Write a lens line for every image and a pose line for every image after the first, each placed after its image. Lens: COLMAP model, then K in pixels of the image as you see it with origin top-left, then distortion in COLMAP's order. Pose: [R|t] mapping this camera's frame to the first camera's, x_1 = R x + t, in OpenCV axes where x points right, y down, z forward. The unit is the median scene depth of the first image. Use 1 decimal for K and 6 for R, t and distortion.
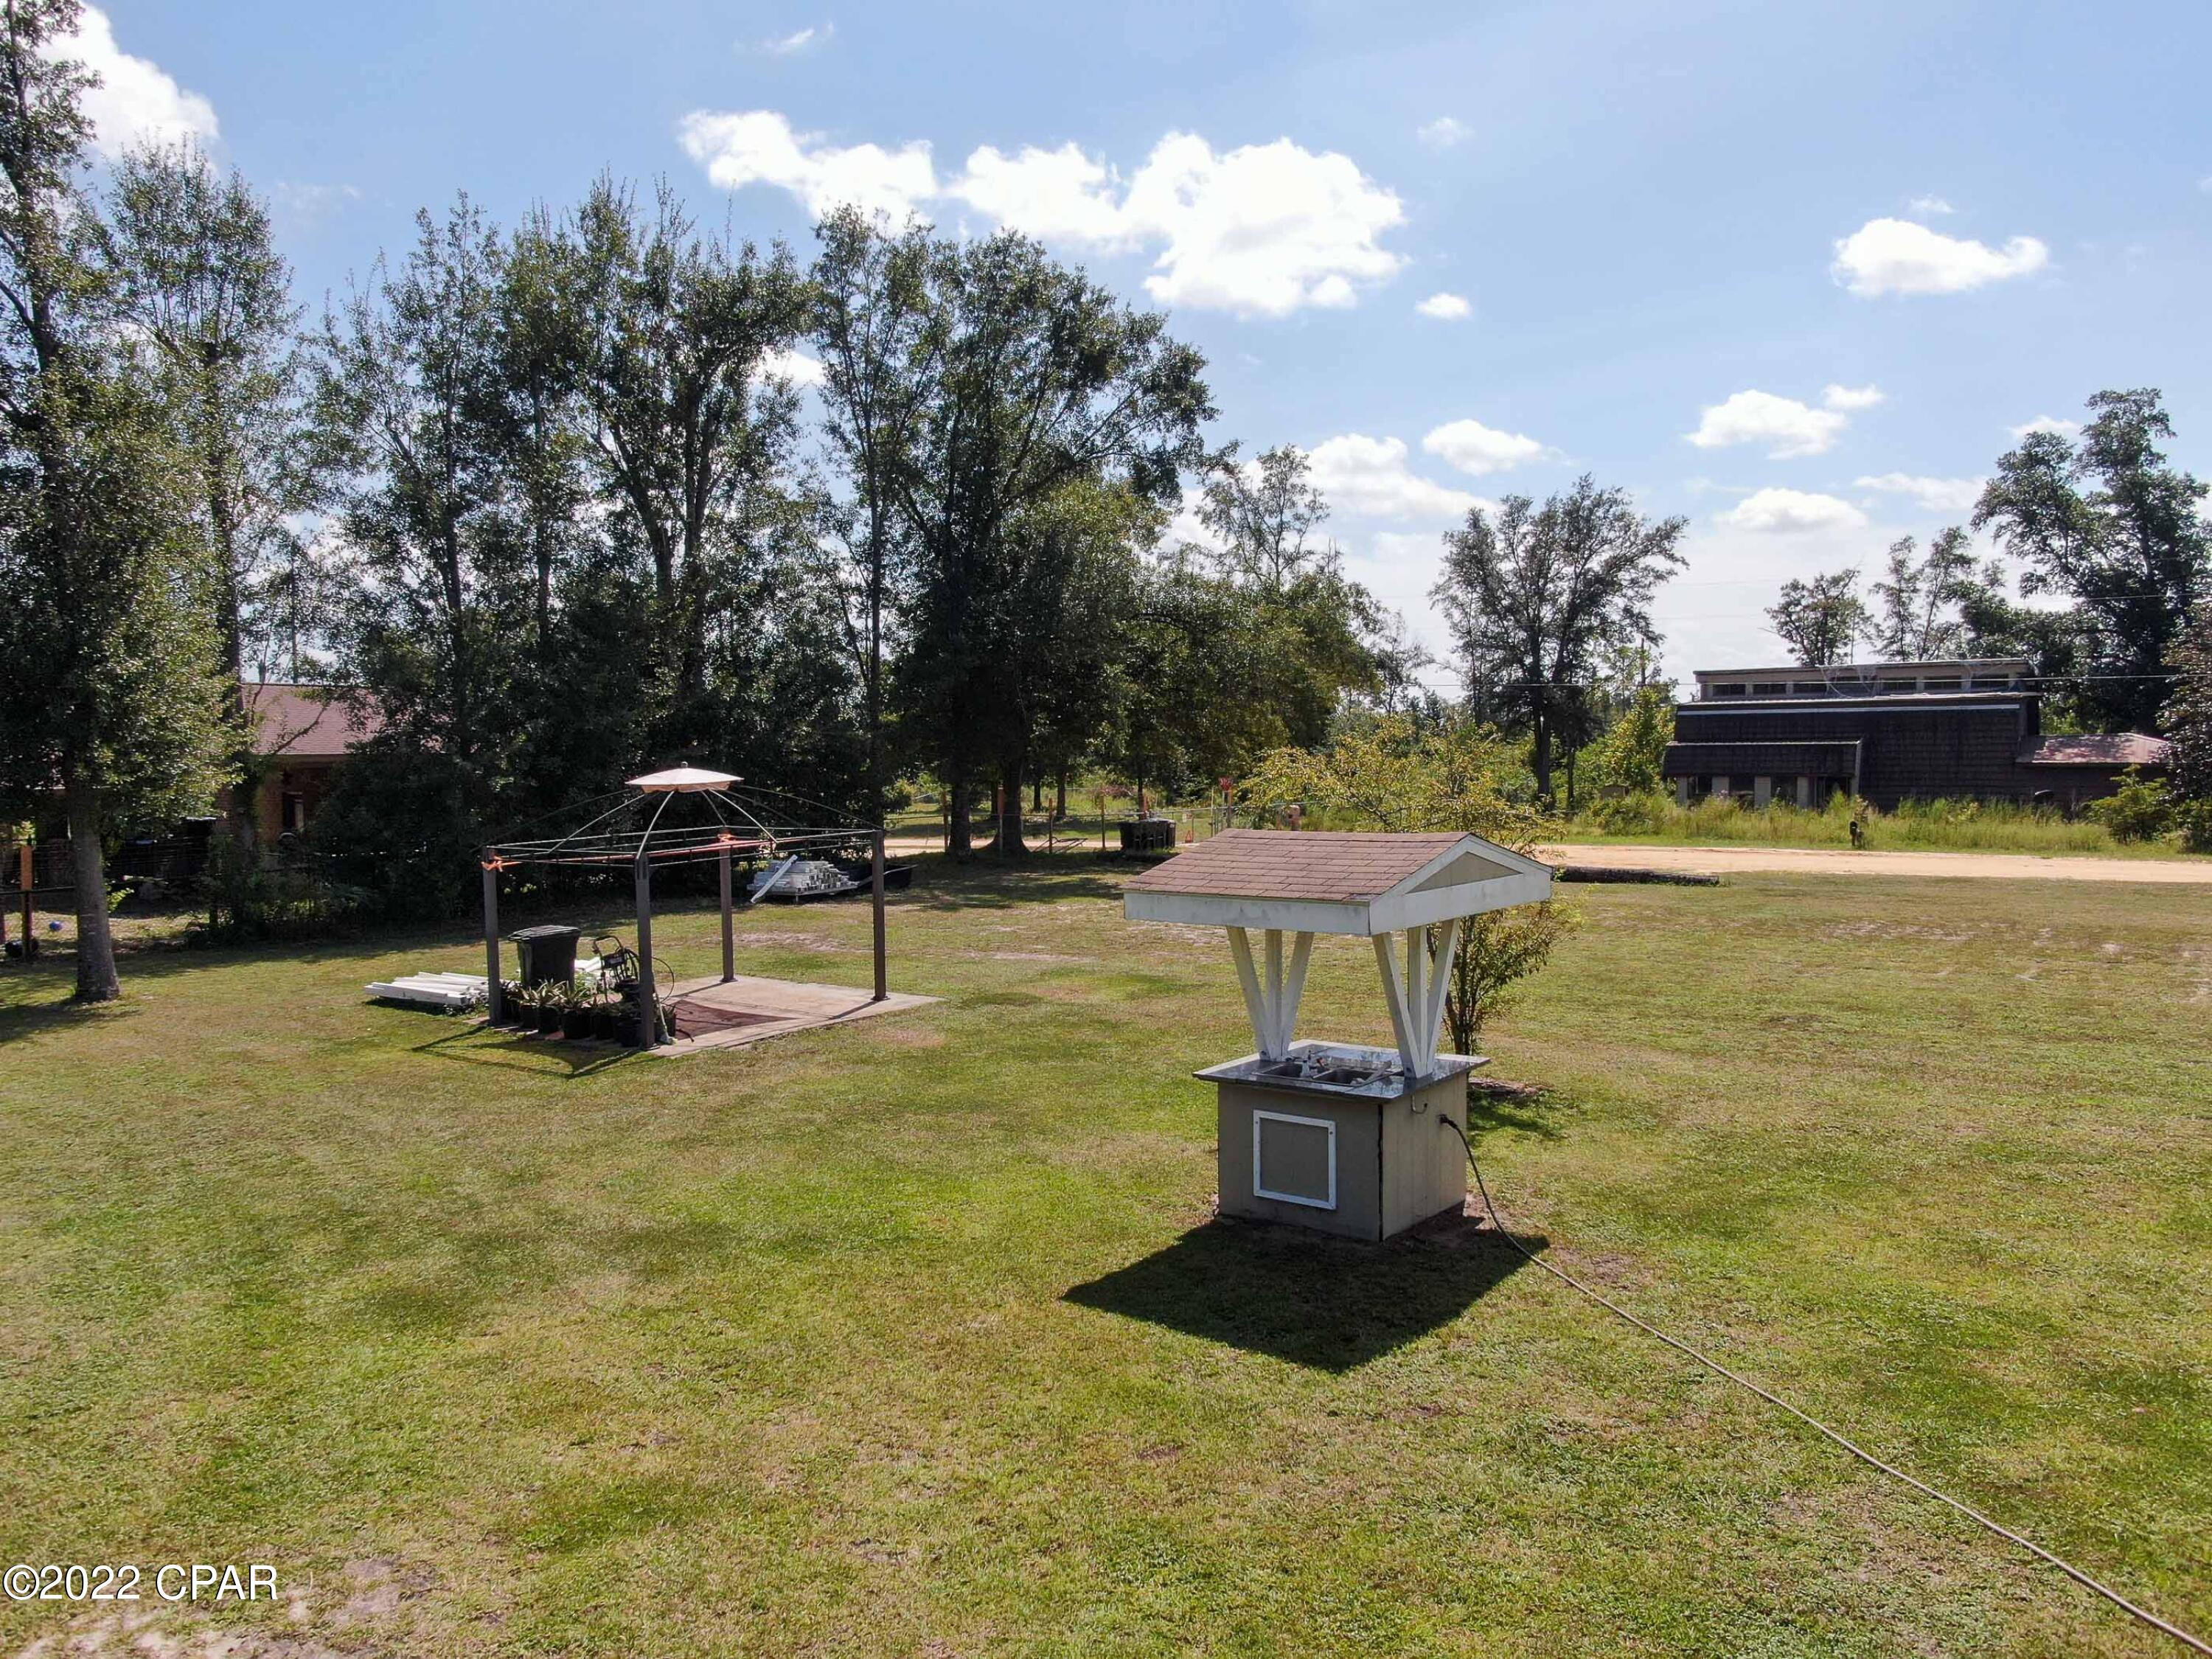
lens RADIAL K [[1594.2, 0, 1106.0], [0, 1594.2, 829.5], [0, 0, 1]] dist [-0.012994, 0.006001]
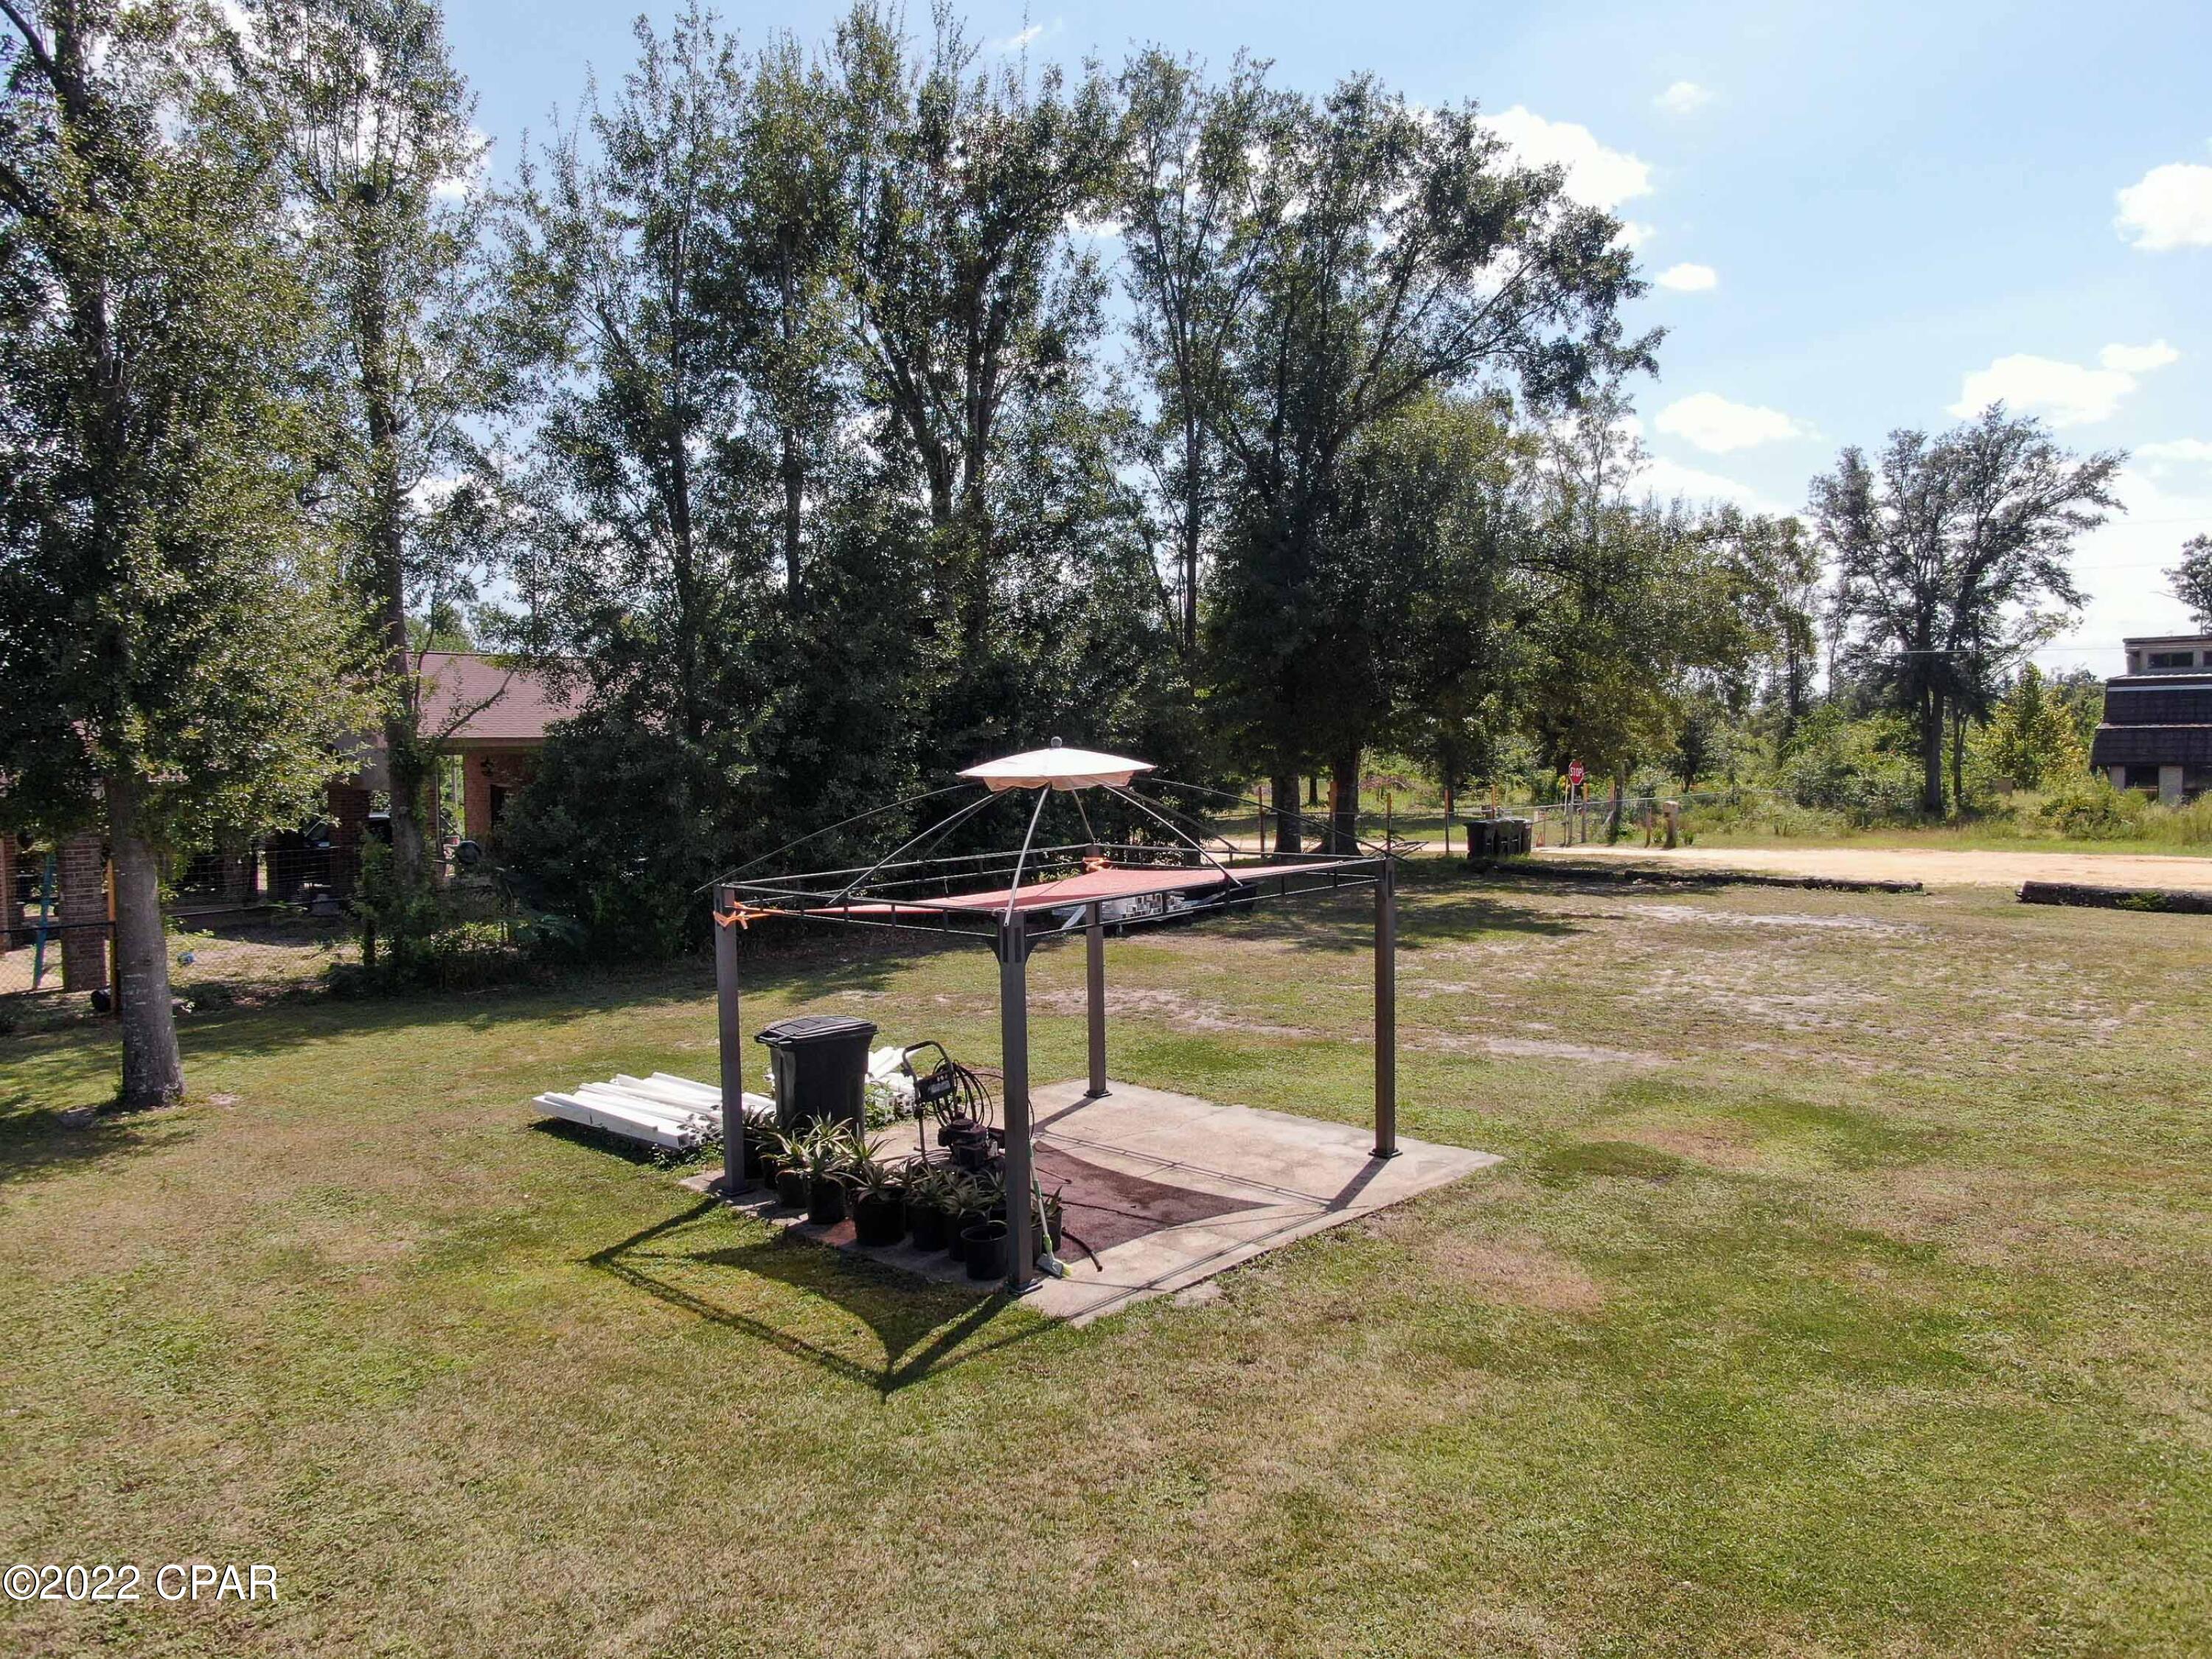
lens RADIAL K [[1594.2, 0, 1106.0], [0, 1594.2, 829.5], [0, 0, 1]] dist [-0.012994, 0.006001]
pose [[0.990963, 0.004986, -0.134043, -0.084993], [-0.004213, 0.999973, 0.006052, -0.006375], [0.134070, -0.005432, 0.990957, 0.218567]]
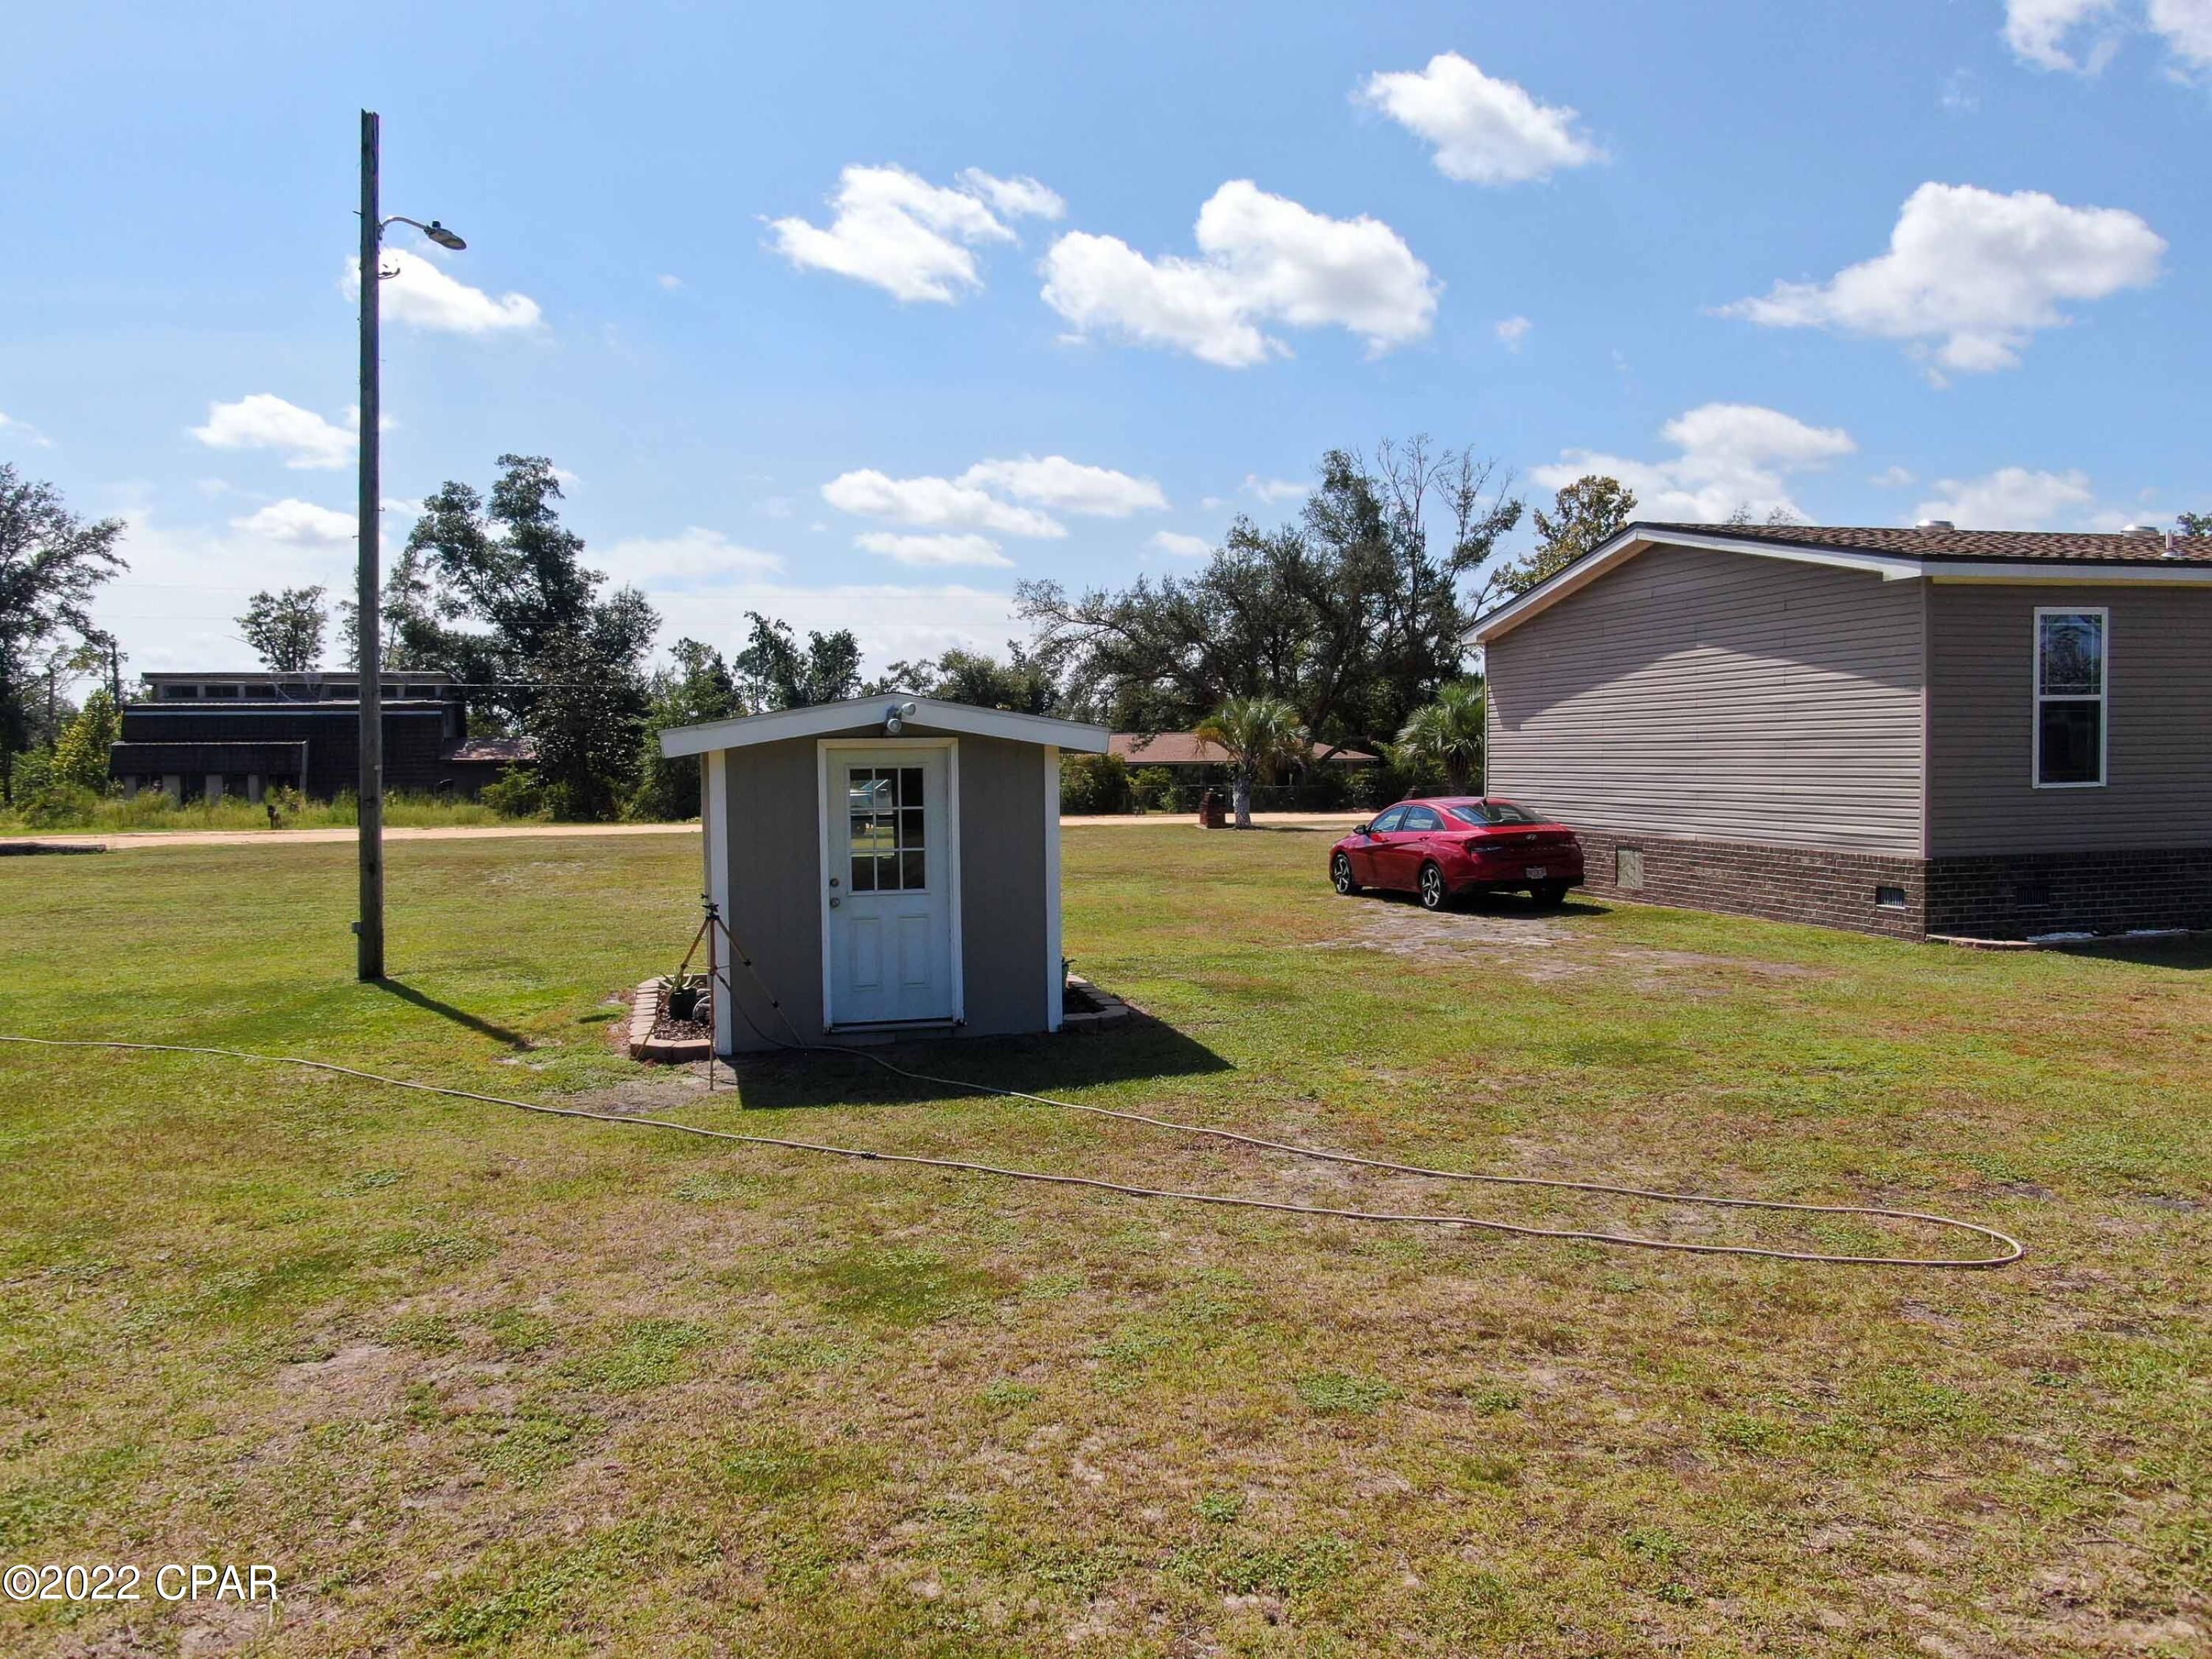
lens RADIAL K [[1594.2, 0, 1106.0], [0, 1594.2, 829.5], [0, 0, 1]] dist [-0.012994, 0.006001]
pose [[0.650127, -0.032382, 0.759135, -0.004507], [0.041455, 0.999115, 0.007117, 0.035912], [-0.758694, 0.026844, 0.650894, -0.236473]]
